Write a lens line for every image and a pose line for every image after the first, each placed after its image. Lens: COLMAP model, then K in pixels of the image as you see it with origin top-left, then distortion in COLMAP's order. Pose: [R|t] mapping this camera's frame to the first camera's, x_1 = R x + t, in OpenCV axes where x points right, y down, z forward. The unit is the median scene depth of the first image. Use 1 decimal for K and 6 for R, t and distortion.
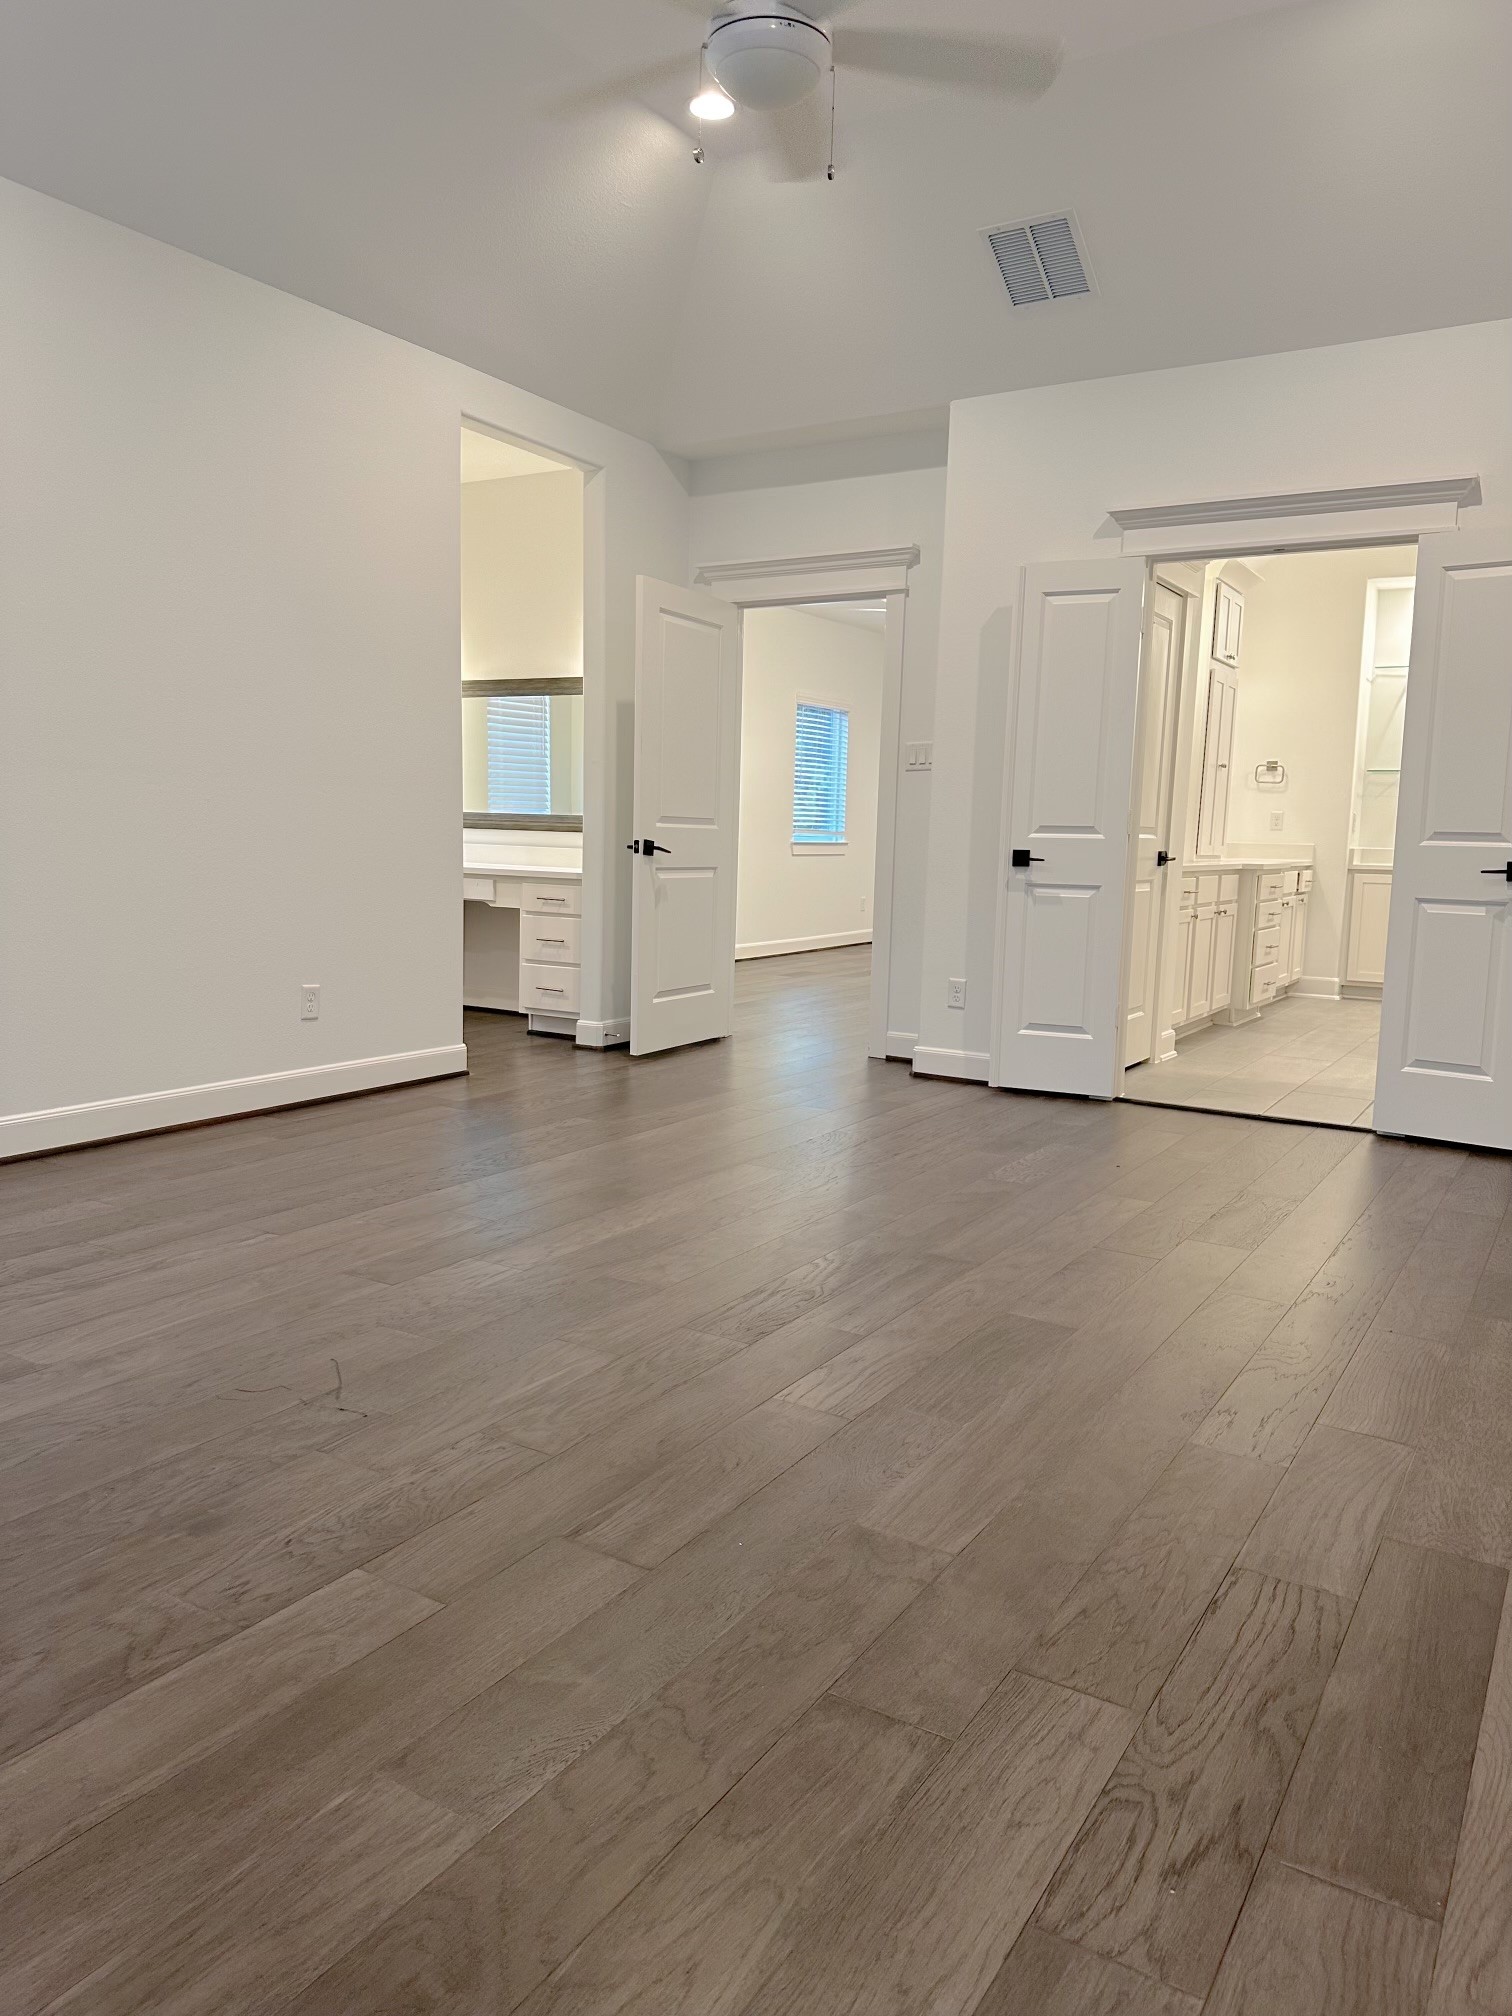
lens RADIAL K [[1431.7, 0, 756.4], [0, 1431.7, 1009.2], [0, 0, 1]] dist [0.006754, 0.000535]
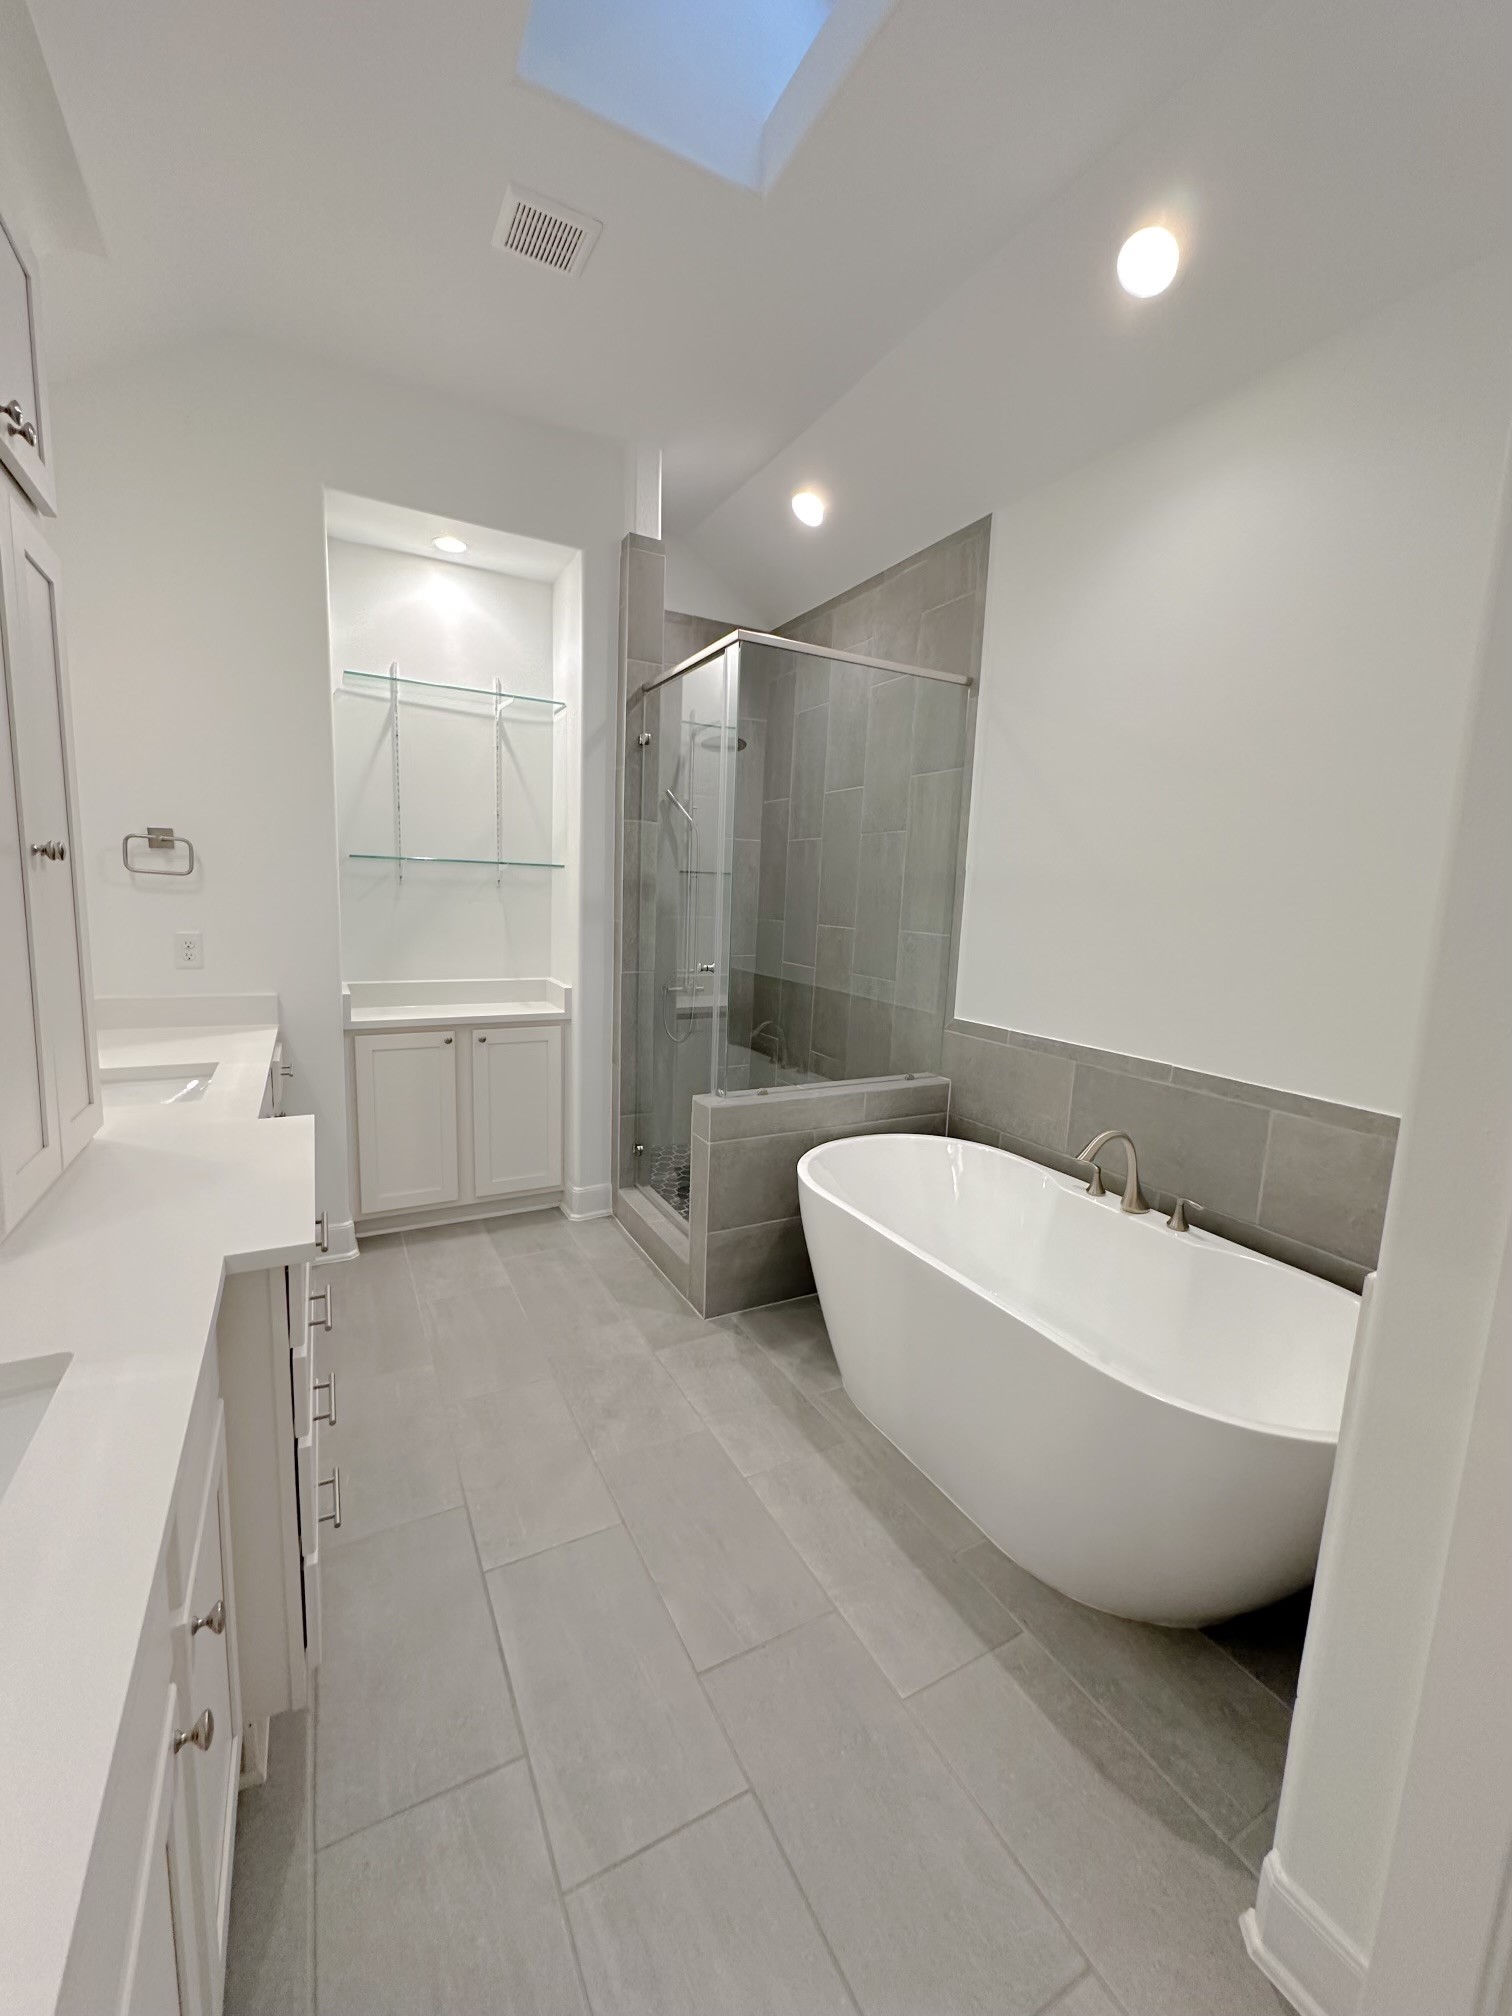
lens RADIAL K [[803.2, 0, 746.2], [0, 803.2, 1010.5], [0, 0, 1]] dist [-0.001855, 0.001974]
pose [[0.502334, -0.137130, 0.853730, 0.221919], [0.079417, 0.990488, 0.112368, -0.128161], [-0.861019, 0.011354, 0.508446, 0.699684]]
